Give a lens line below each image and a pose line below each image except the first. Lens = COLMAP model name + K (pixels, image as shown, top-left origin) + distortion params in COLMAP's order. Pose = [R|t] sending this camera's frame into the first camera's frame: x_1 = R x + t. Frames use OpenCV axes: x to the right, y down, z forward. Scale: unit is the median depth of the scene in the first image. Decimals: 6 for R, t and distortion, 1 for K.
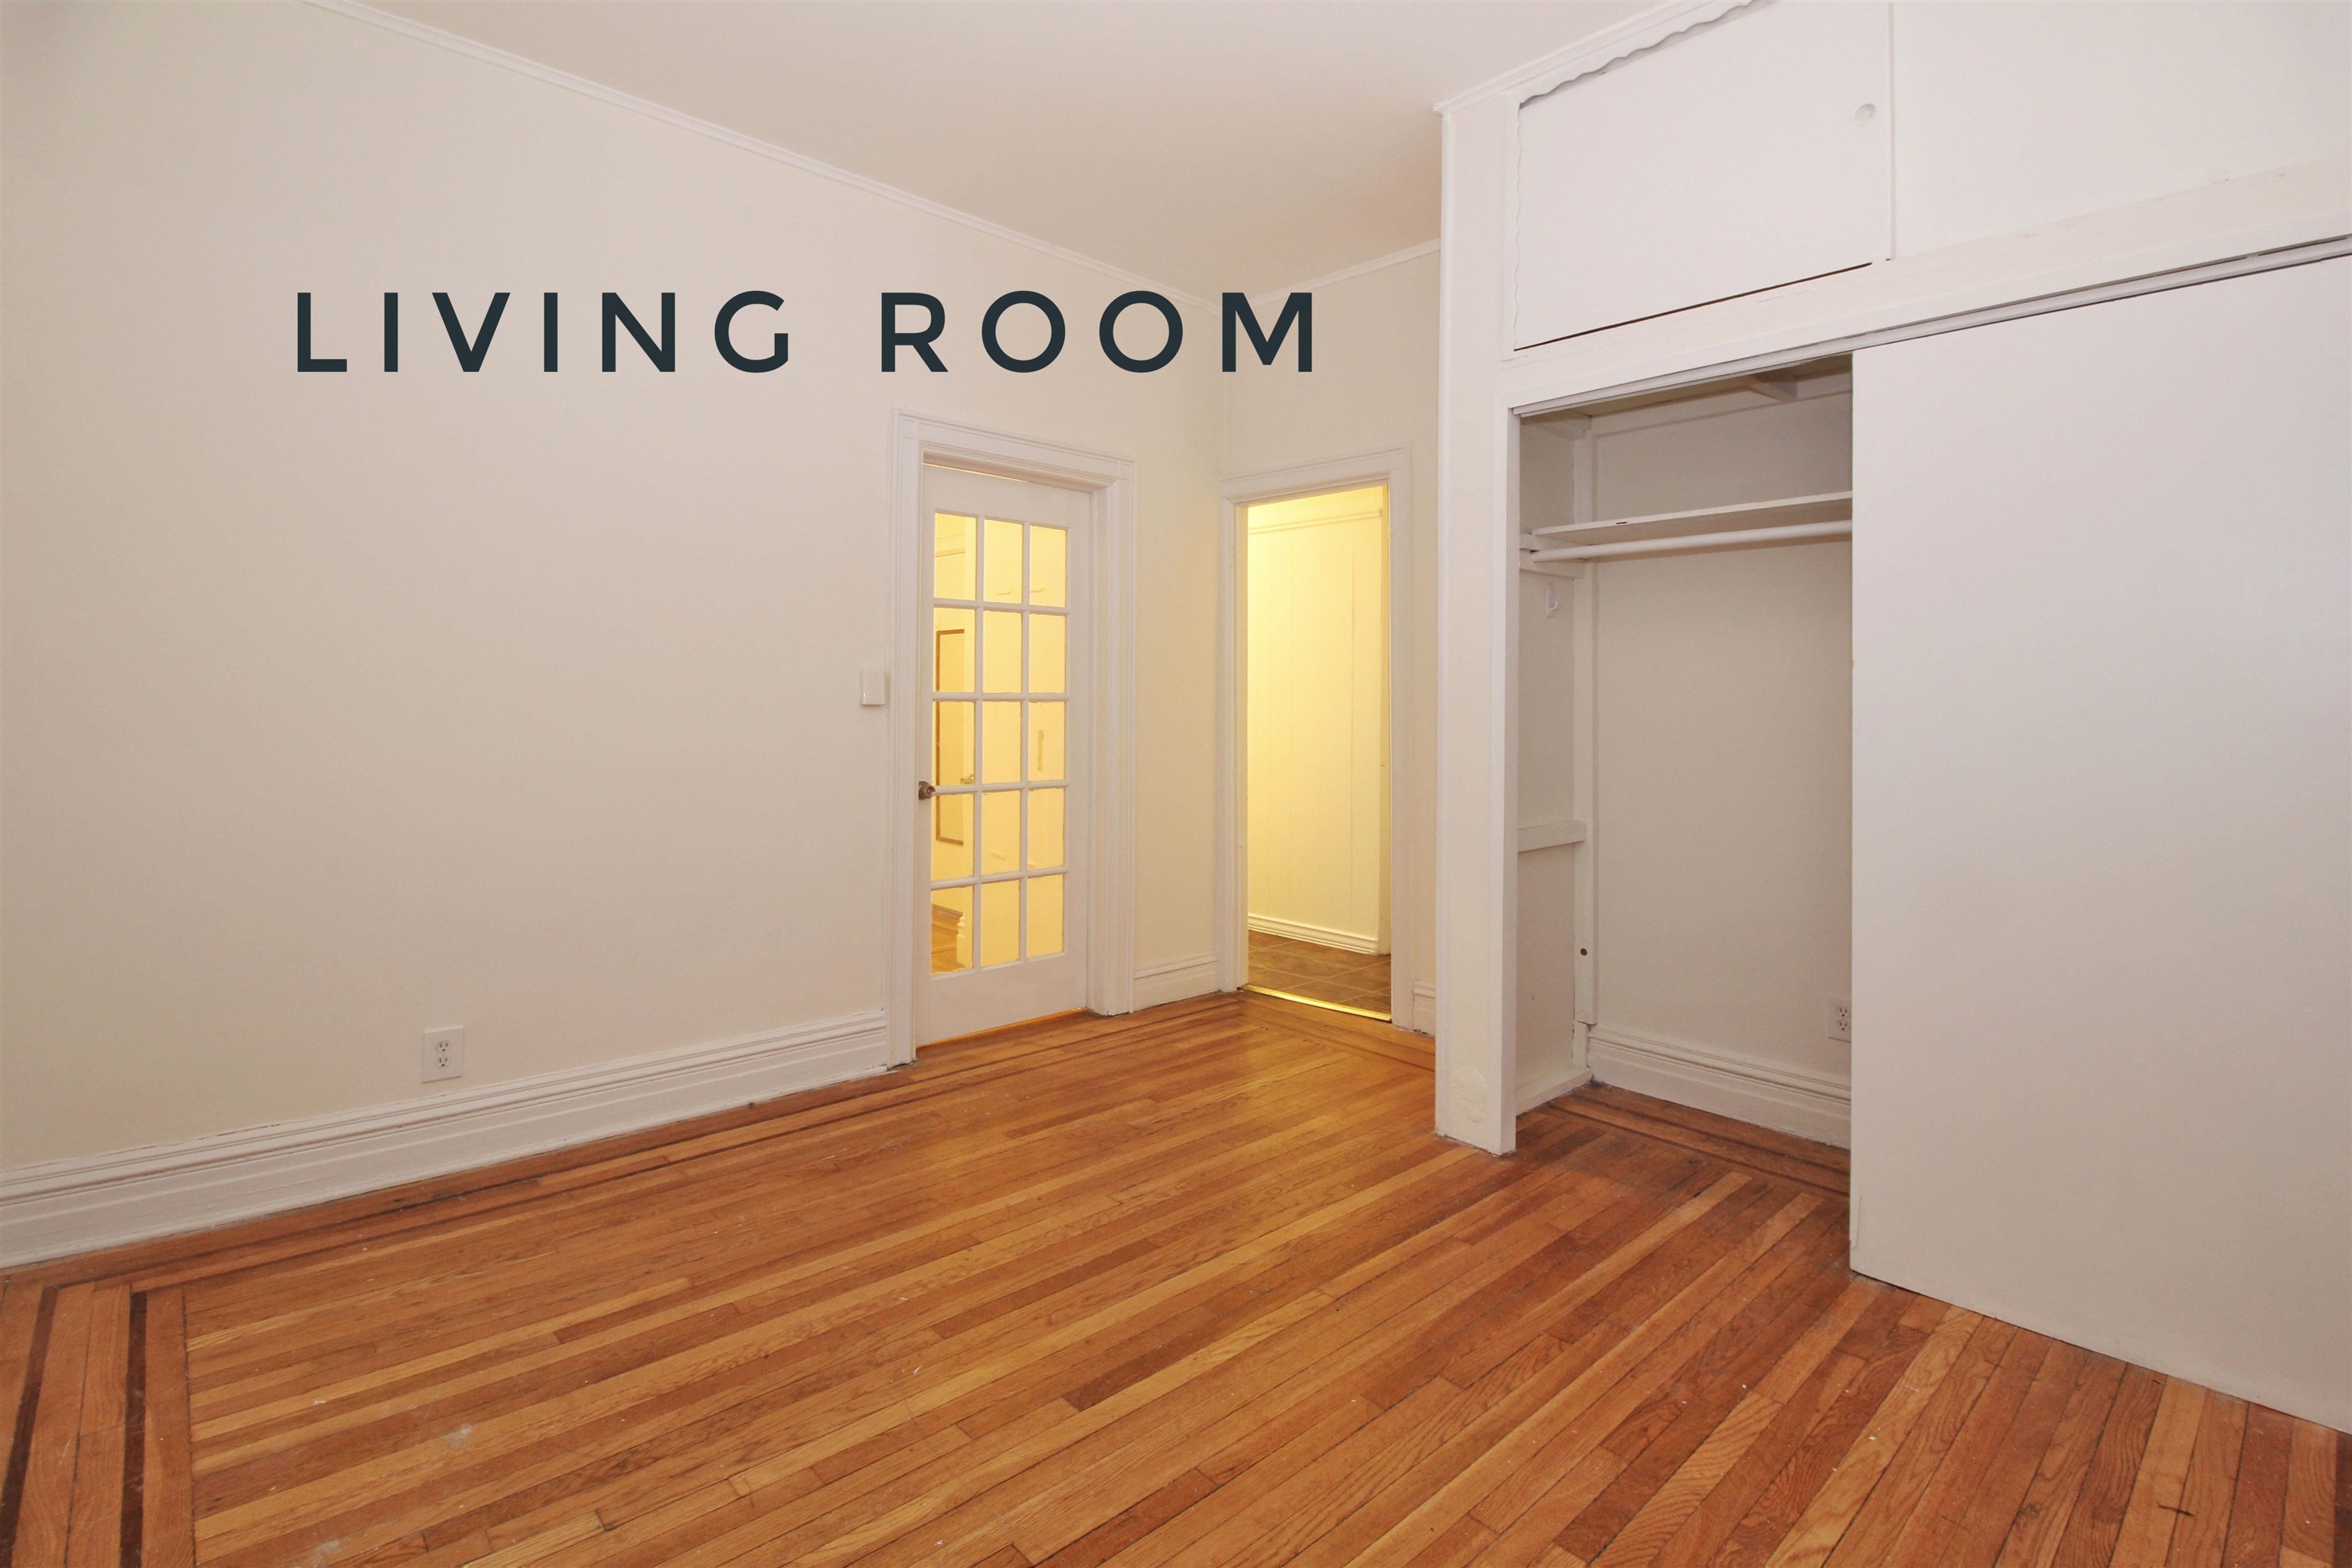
lens RADIAL K [[1095.5, 0, 1177.8], [0, 1095.5, 773.5], [0, 0, 1]] dist [0.001451, -0.011302]
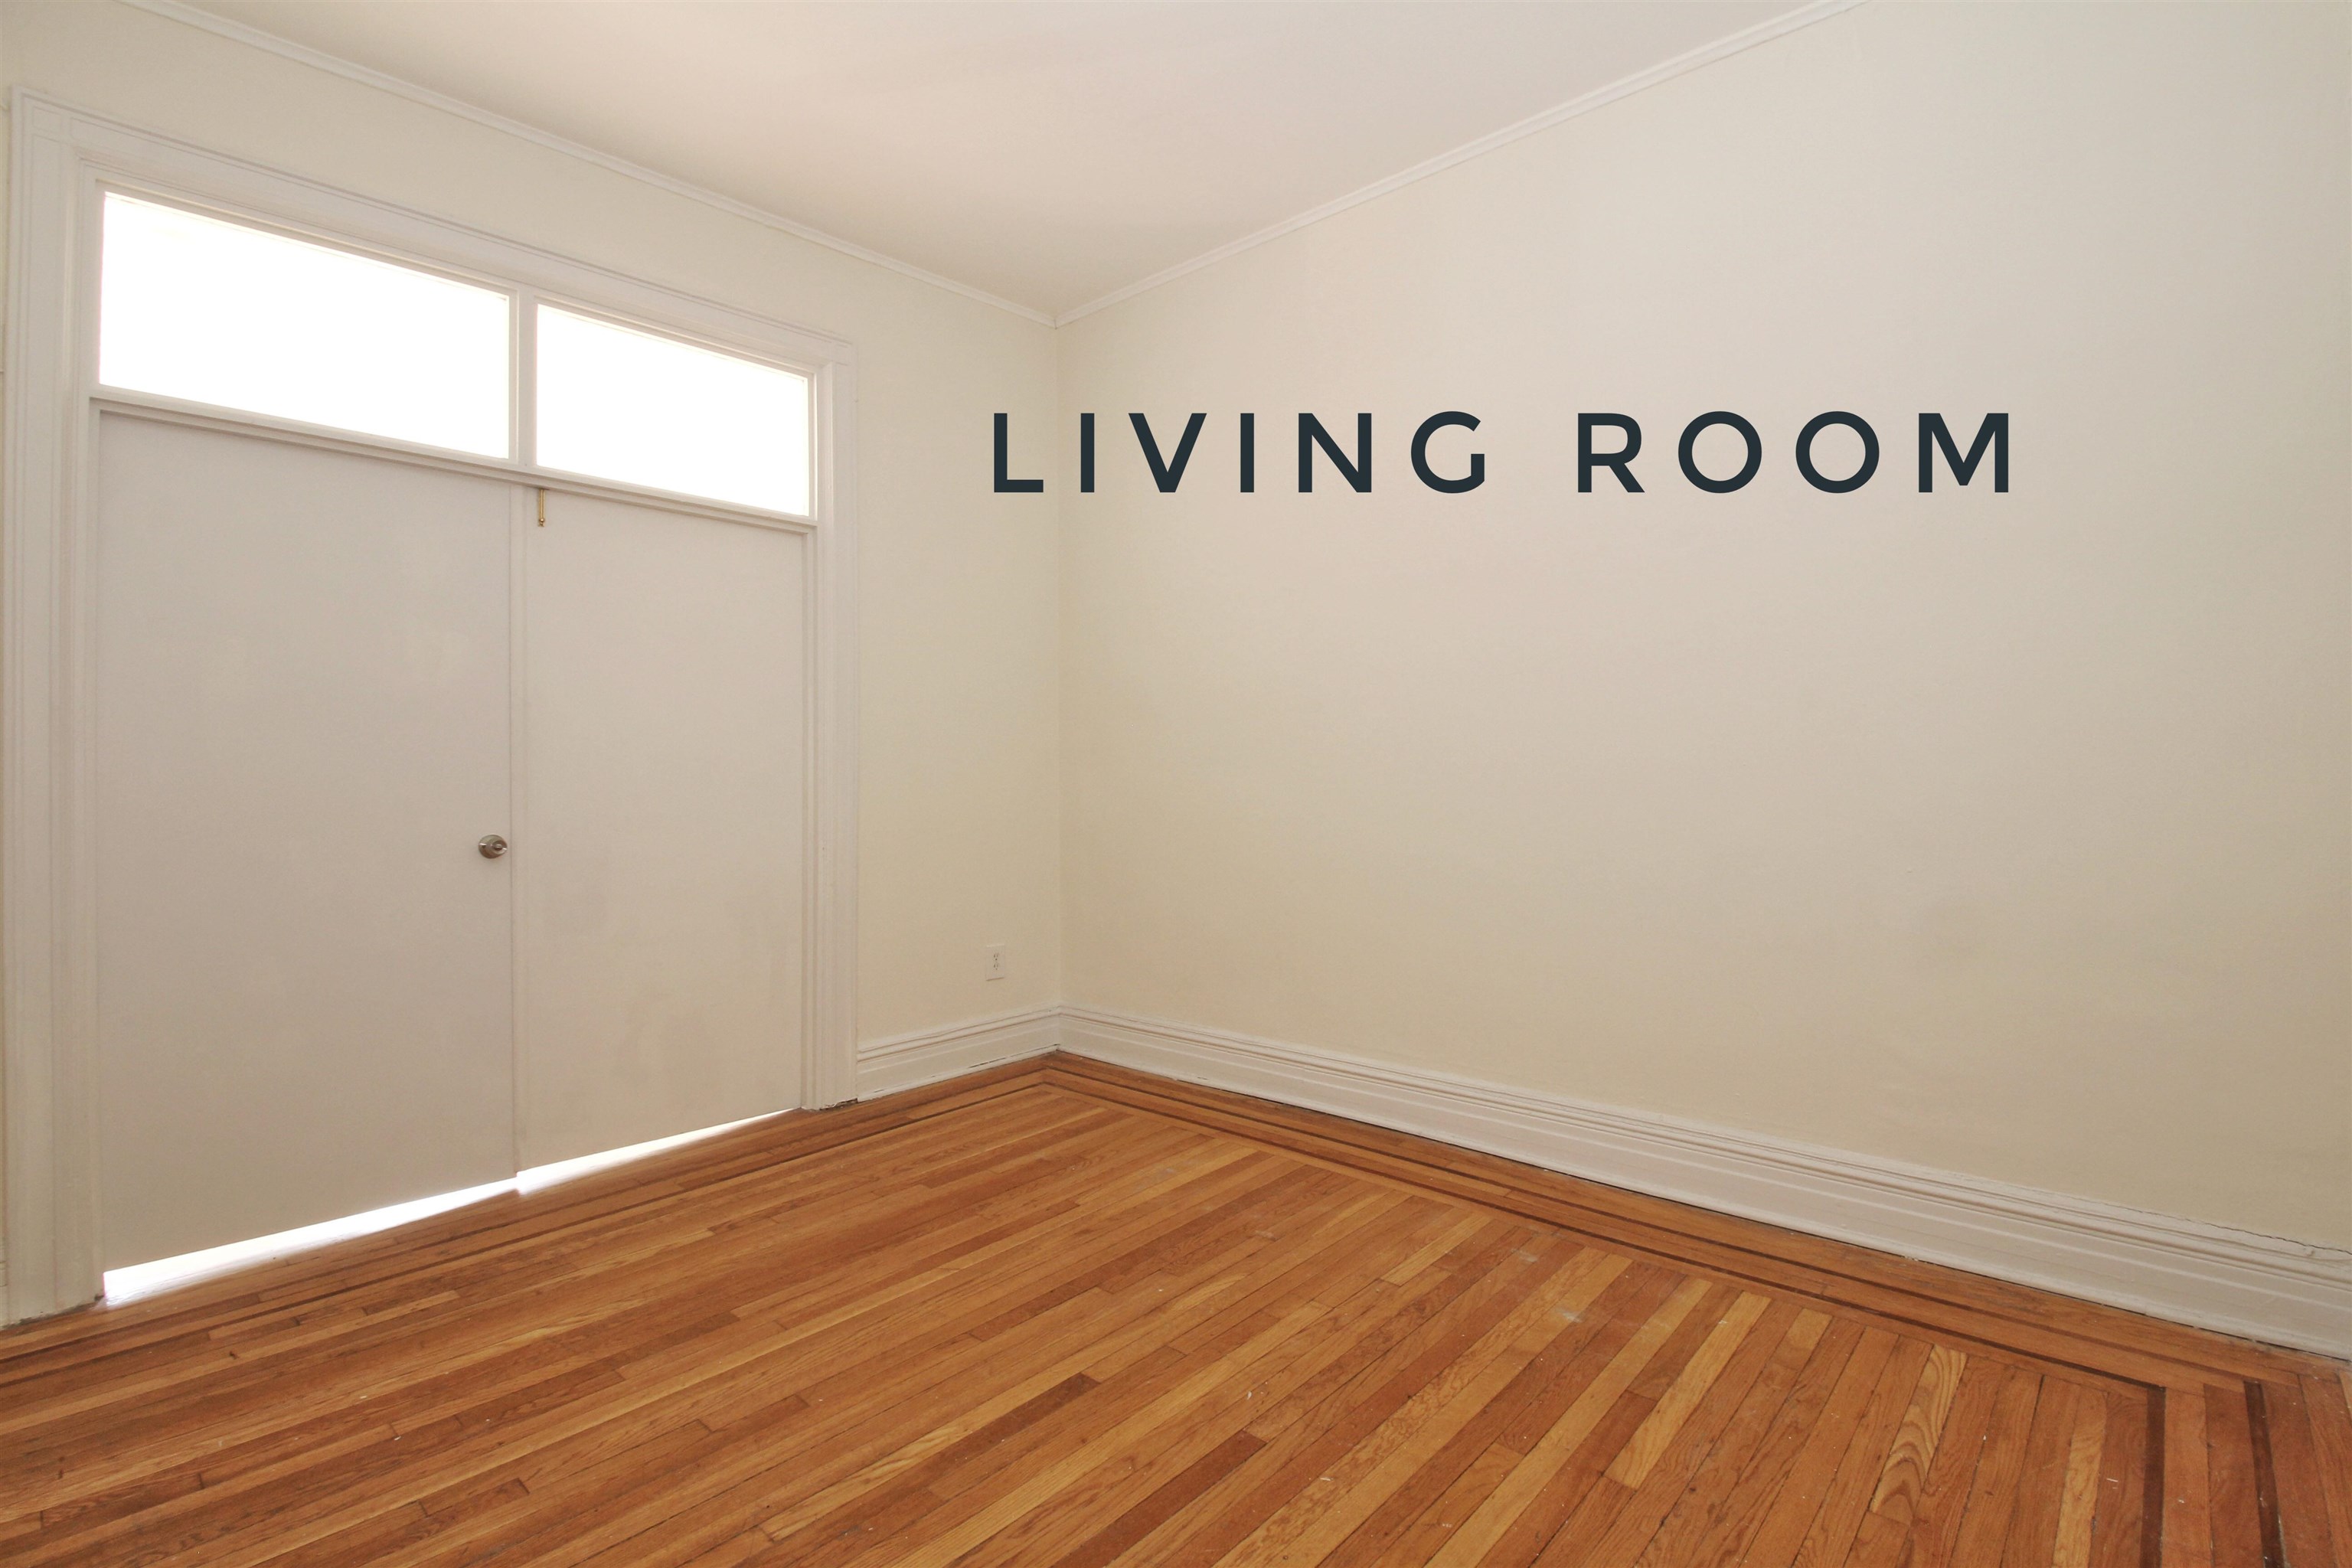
lens RADIAL K [[1095.5, 0, 1177.8], [0, 1095.5, 773.5], [0, 0, 1]] dist [0.001451, -0.011302]
pose [[-0.995909, 0.002948, -0.090319, -0.084349], [-0.002069, 0.998462, 0.055406, -0.081746], [0.090343, 0.055366, -0.994370, 1.979165]]
